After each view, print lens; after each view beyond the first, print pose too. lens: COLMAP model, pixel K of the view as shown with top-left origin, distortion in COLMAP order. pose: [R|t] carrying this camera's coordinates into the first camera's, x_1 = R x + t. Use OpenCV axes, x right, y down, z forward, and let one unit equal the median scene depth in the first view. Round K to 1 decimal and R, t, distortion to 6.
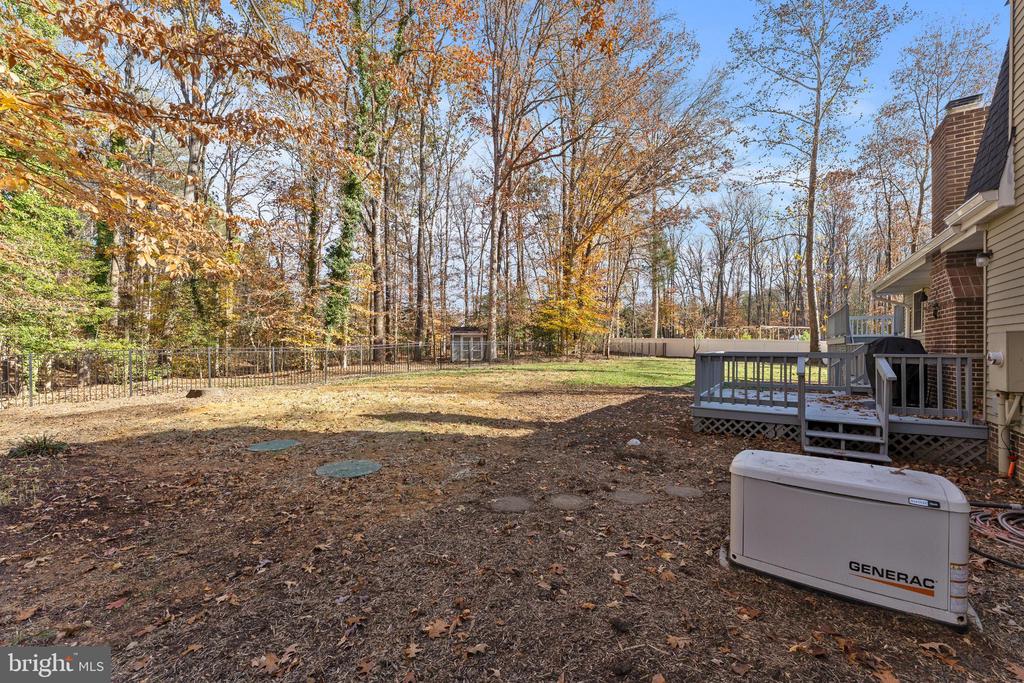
lens RADIAL K [[405.2, 0, 515.6], [0, 405.2, 345.0], [0, 0, 1]] dist [-0.001342, -0.000123]
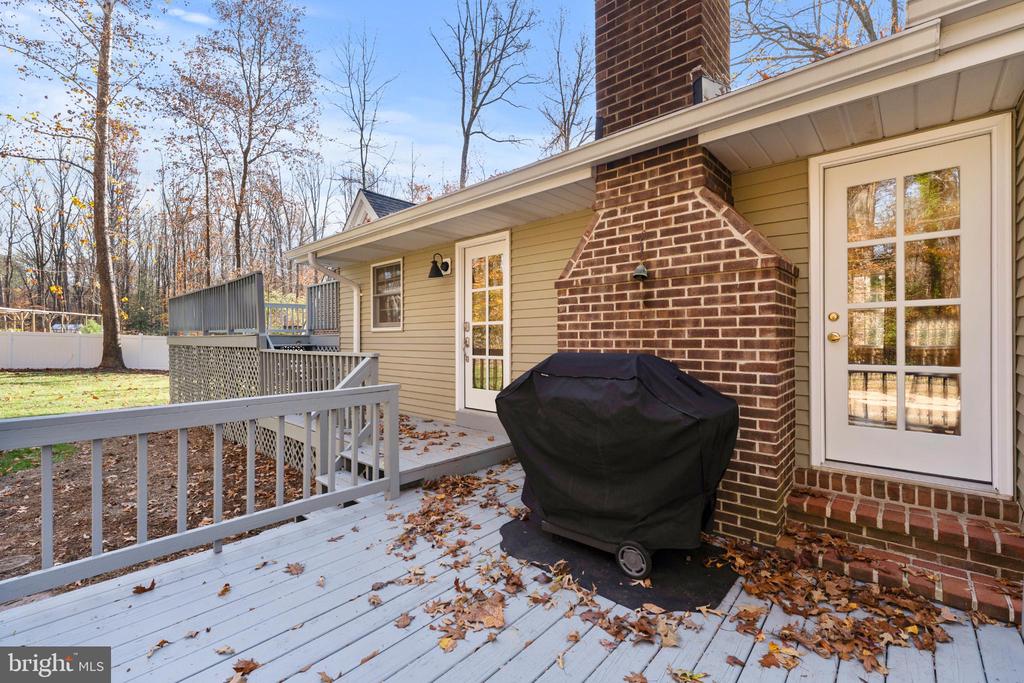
lens RADIAL K [[433.5, 0, 510.1], [0, 433.5, 345.7], [0, 0, 1]] dist [0.001223, -0.000028]
pose [[0.148760, -0.018777, 0.988695, 0.127630], [-0.001675, 0.999813, 0.019240, -0.004168], [-0.988872, -0.004518, 0.148701, 0.240454]]
